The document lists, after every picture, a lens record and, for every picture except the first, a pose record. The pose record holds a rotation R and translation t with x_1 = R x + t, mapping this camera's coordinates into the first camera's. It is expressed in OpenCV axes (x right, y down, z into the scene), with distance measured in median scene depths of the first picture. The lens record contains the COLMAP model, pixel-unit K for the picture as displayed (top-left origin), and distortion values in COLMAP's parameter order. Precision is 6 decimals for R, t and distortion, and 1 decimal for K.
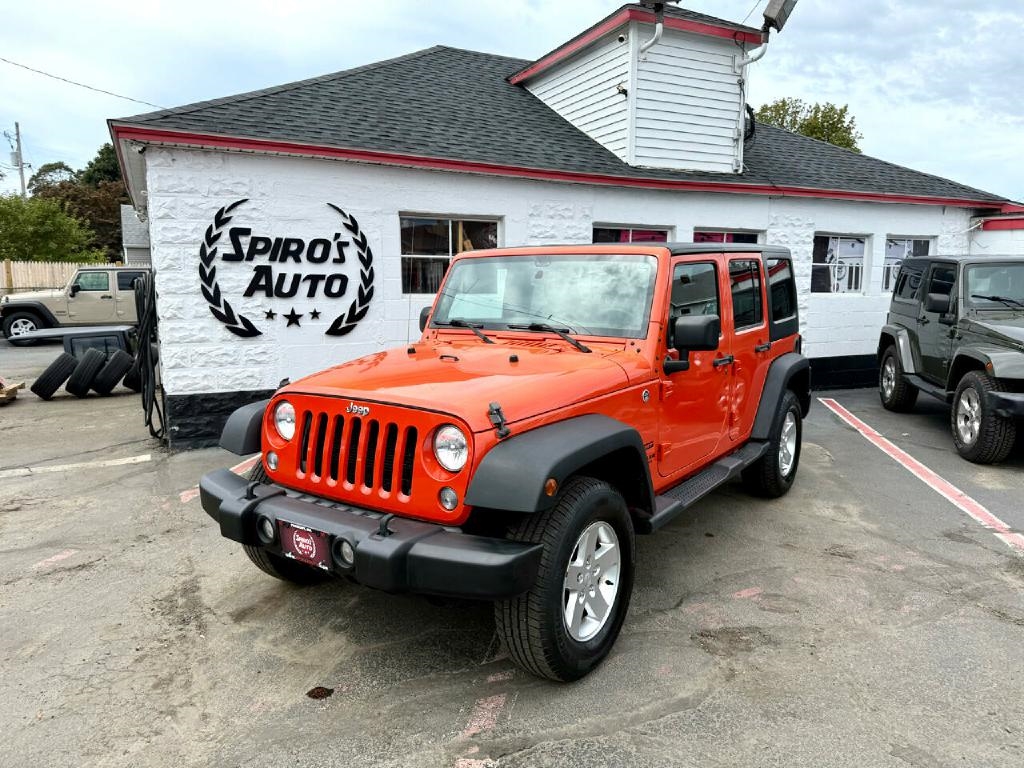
lens RADIAL K [[706.7, 0, 511.3], [0, 706.7, 388.6], [0, 0, 1]] dist [0.055547, -0.066290]
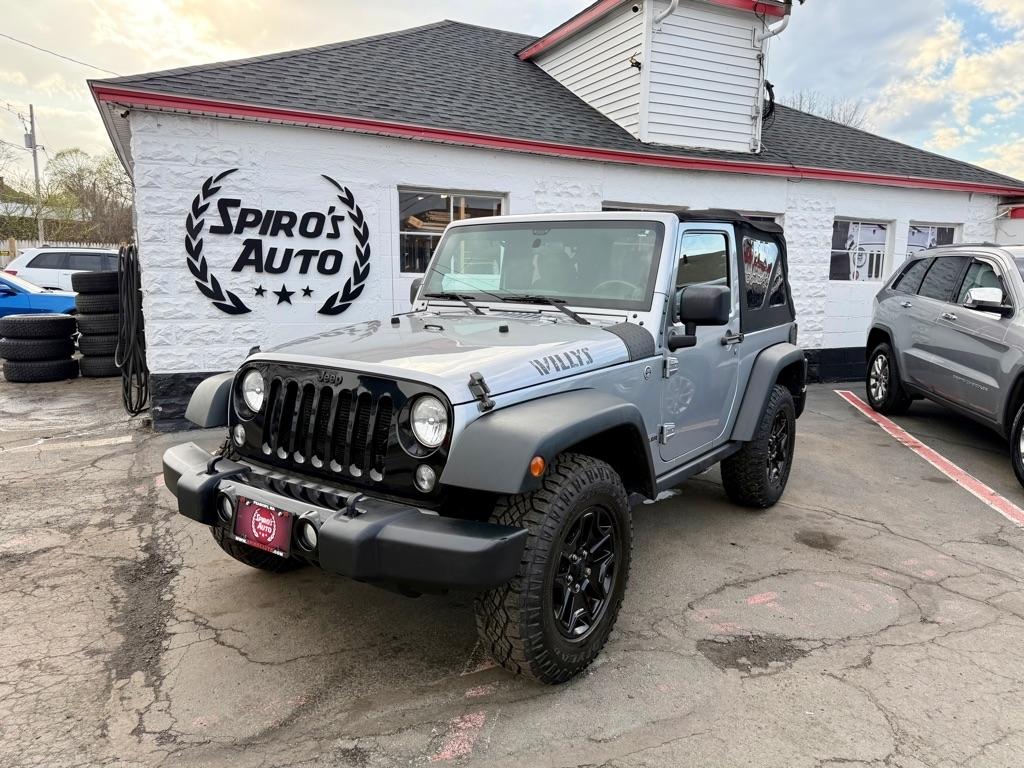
lens RADIAL K [[706.5, 0, 512.0], [0, 706.5, 384.0], [0, 0, 1]] dist [0.037177, -0.036112]
pose [[0.999775, 0.016563, -0.013274, 0.012347], [-0.016478, 0.999843, 0.006483, 0.008311], [0.013379, -0.006263, 0.999891, 0.052702]]
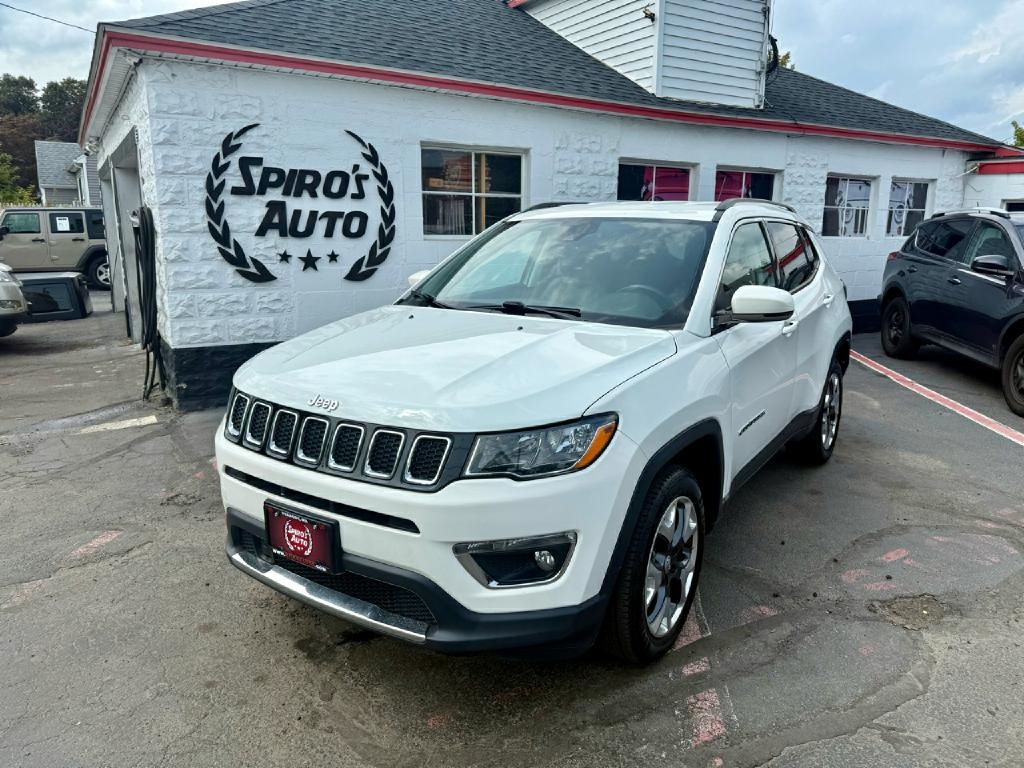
lens RADIAL K [[710.5, 0, 509.2], [0, 710.5, 382.9], [0, 0, 1]] dist [0.009125, -0.004893]
pose [[0.995770, -0.015620, 0.090540, -0.137972], [0.009757, 0.997848, 0.064838, -0.001320], [-0.091358, -0.063680, 0.993780, 0.076736]]
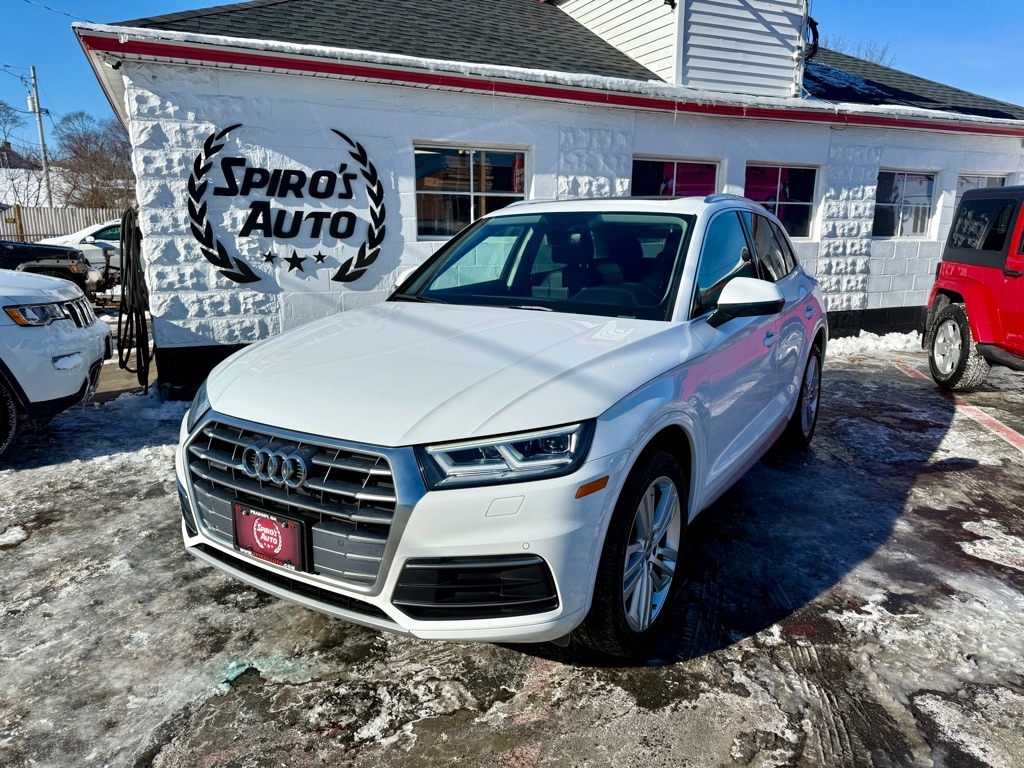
lens RADIAL K [[708.7, 0, 513.1], [0, 708.7, 387.3], [0, 0, 1]] dist [0.006408, 0.000137]
pose [[0.999531, 0.006031, -0.030019, -0.006820], [-0.004038, 0.997812, 0.065995, -0.001708], [0.030351, -0.065843, 0.997368, 0.111485]]
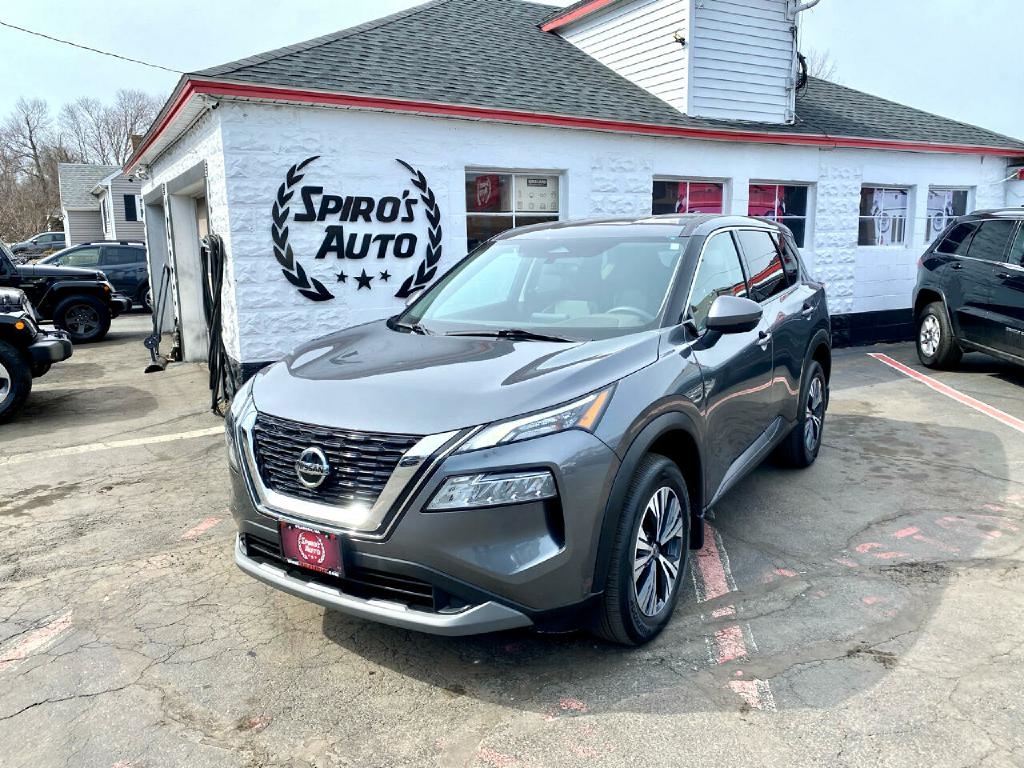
lens RADIAL K [[763.1, 0, 513.8], [0, 763.1, 378.1], [0, 0, 1]] dist [0.006195, 0.010605]
pose [[0.998031, -0.026885, 0.056669, -0.164389], [0.025366, 0.999304, 0.027359, 0.009659], [-0.057365, -0.025868, 0.998018, -0.041206]]
